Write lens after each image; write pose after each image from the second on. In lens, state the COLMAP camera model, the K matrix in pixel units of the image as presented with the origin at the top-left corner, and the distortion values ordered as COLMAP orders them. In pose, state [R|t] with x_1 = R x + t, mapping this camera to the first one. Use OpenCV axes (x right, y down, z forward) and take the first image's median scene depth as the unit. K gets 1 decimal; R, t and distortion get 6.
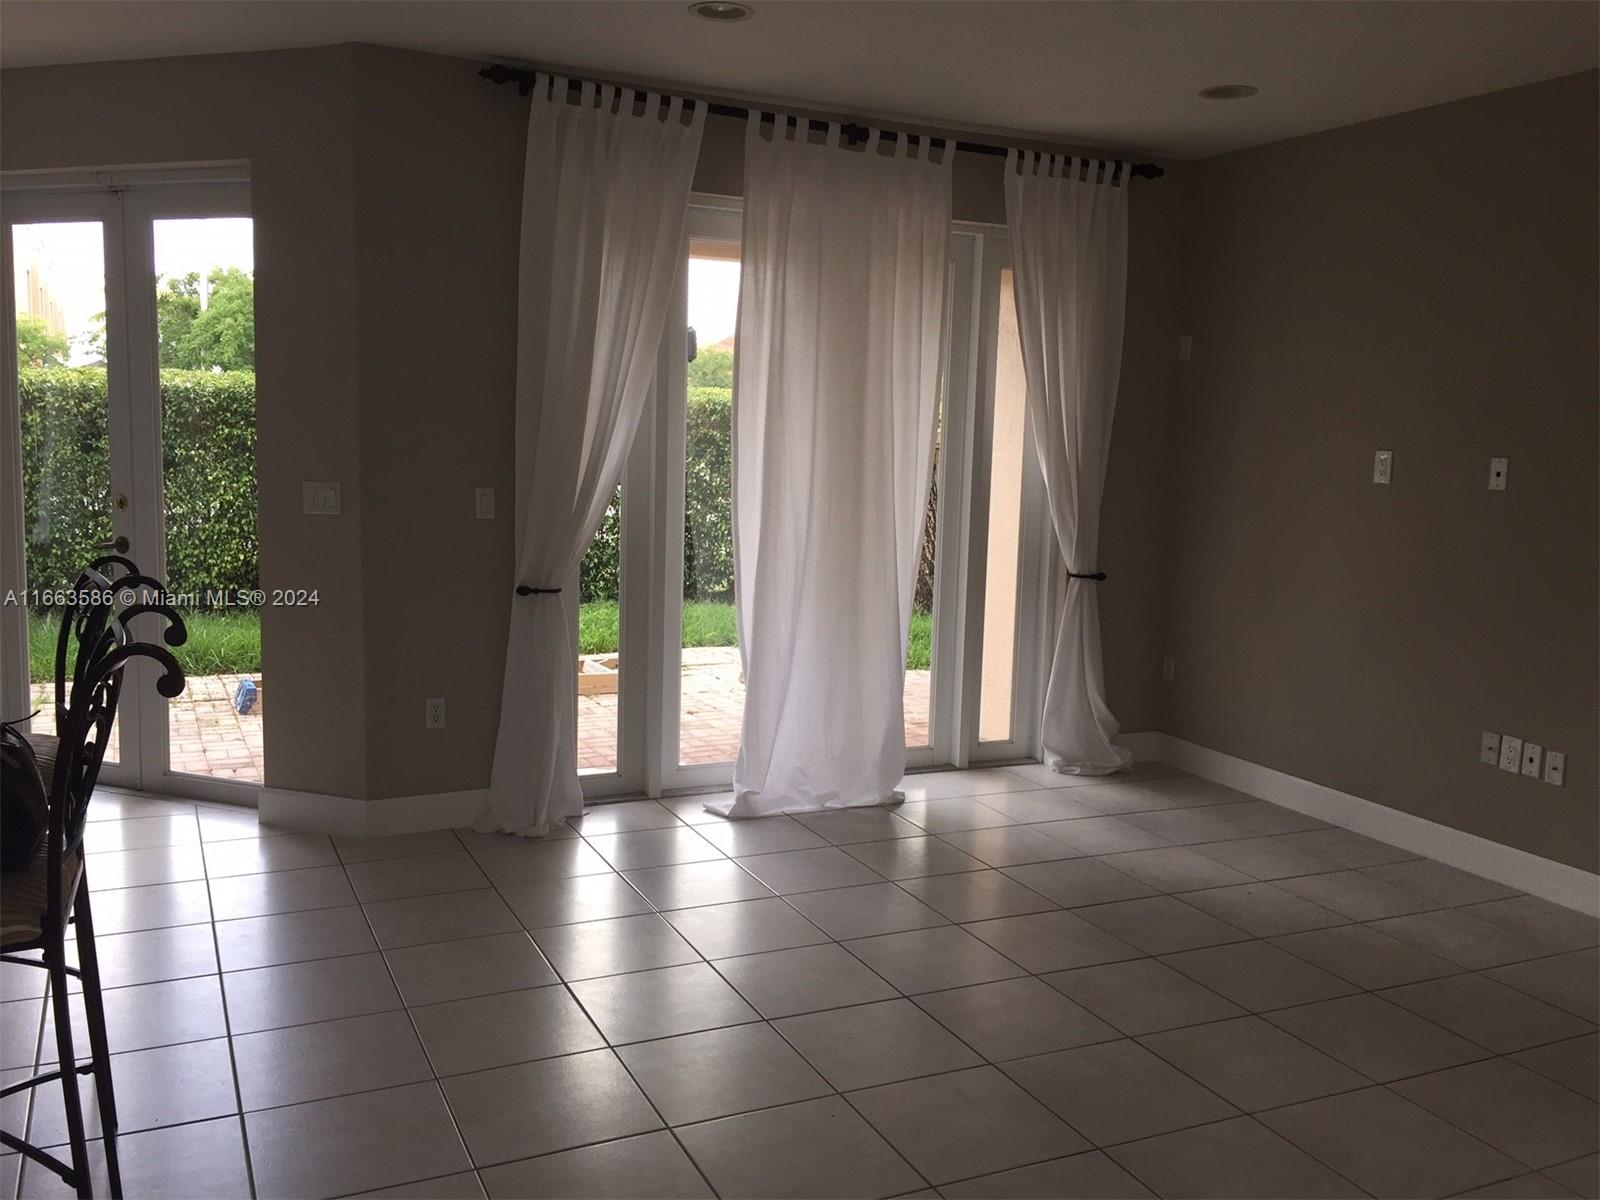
lens RADIAL K [[1378.3, 0, 800.8], [0, 1378.3, 594.5], [0, 0, 1]] dist [0.104097, -0.166749]
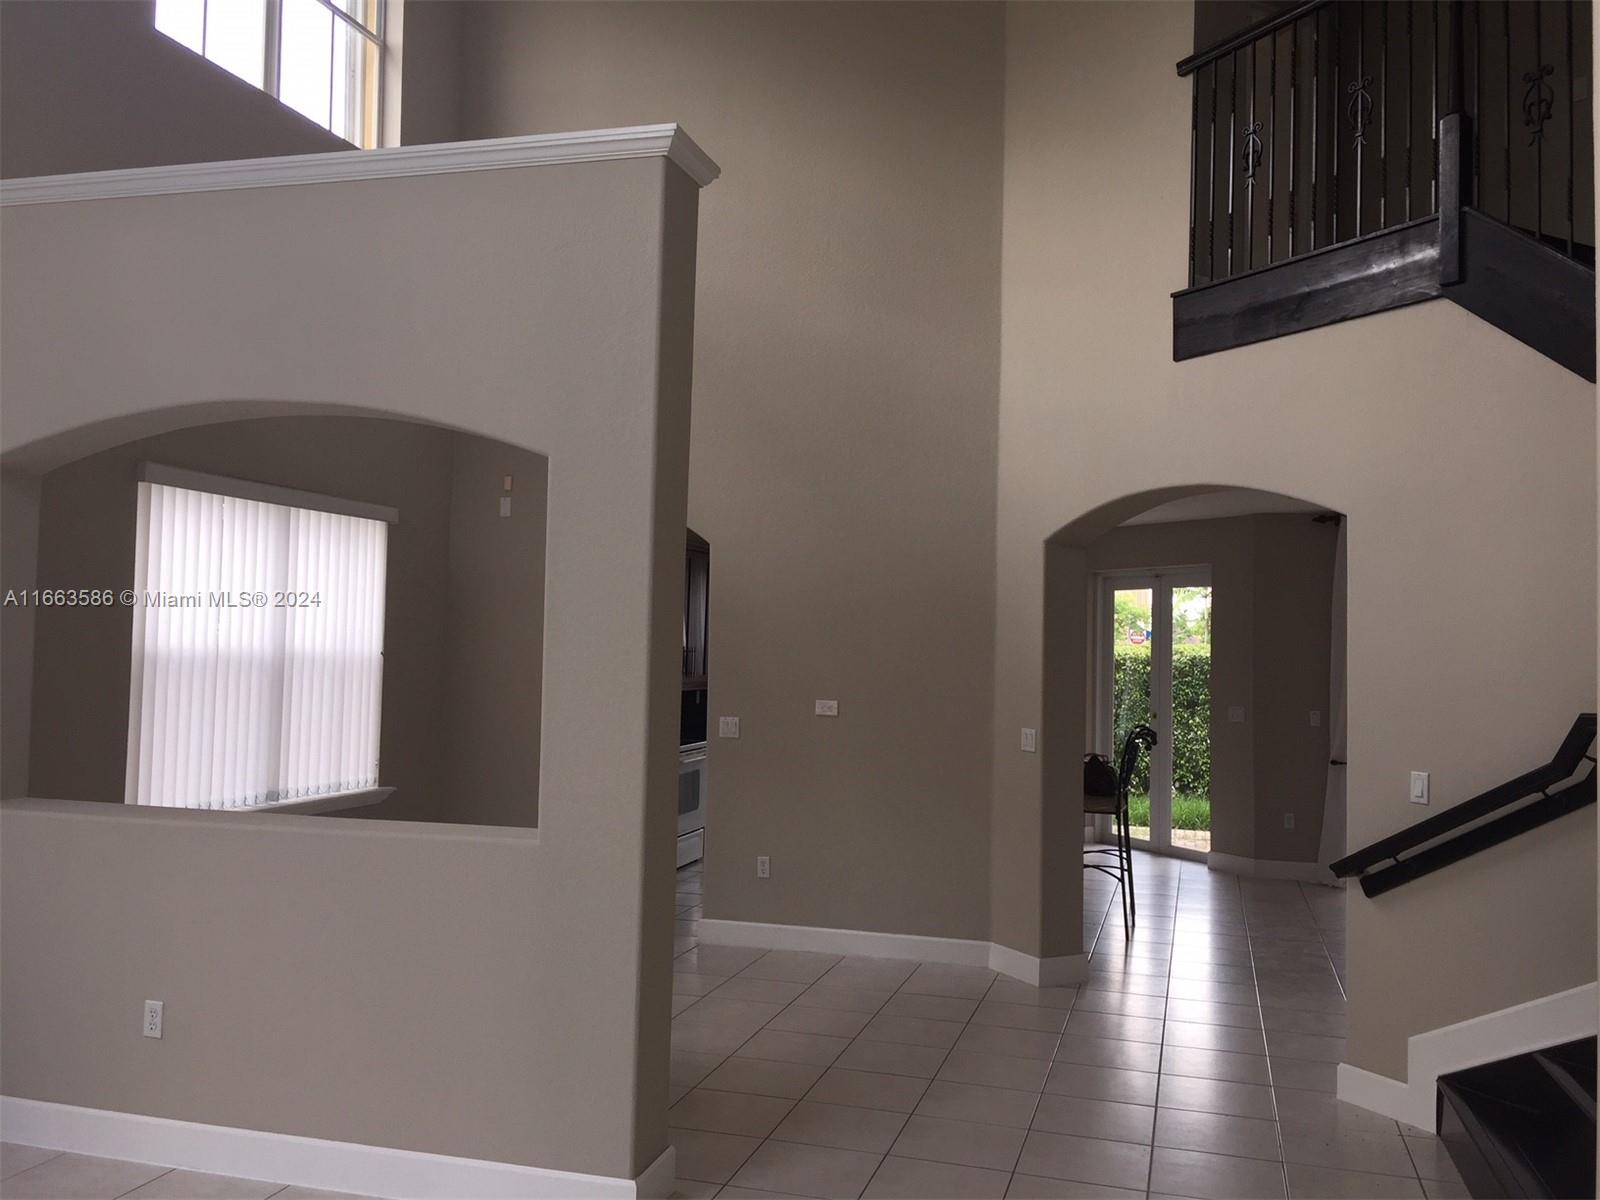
lens RADIAL K [[1378.3, 0, 800.8], [0, 1378.3, 594.5], [0, 0, 1]] dist [0.104097, -0.166749]
pose [[0.749236, -0.037047, -0.661266, 0.555044], [-0.083184, 0.985264, -0.149448, 0.121233], [0.657059, 0.166979, 0.735114, -1.011940]]
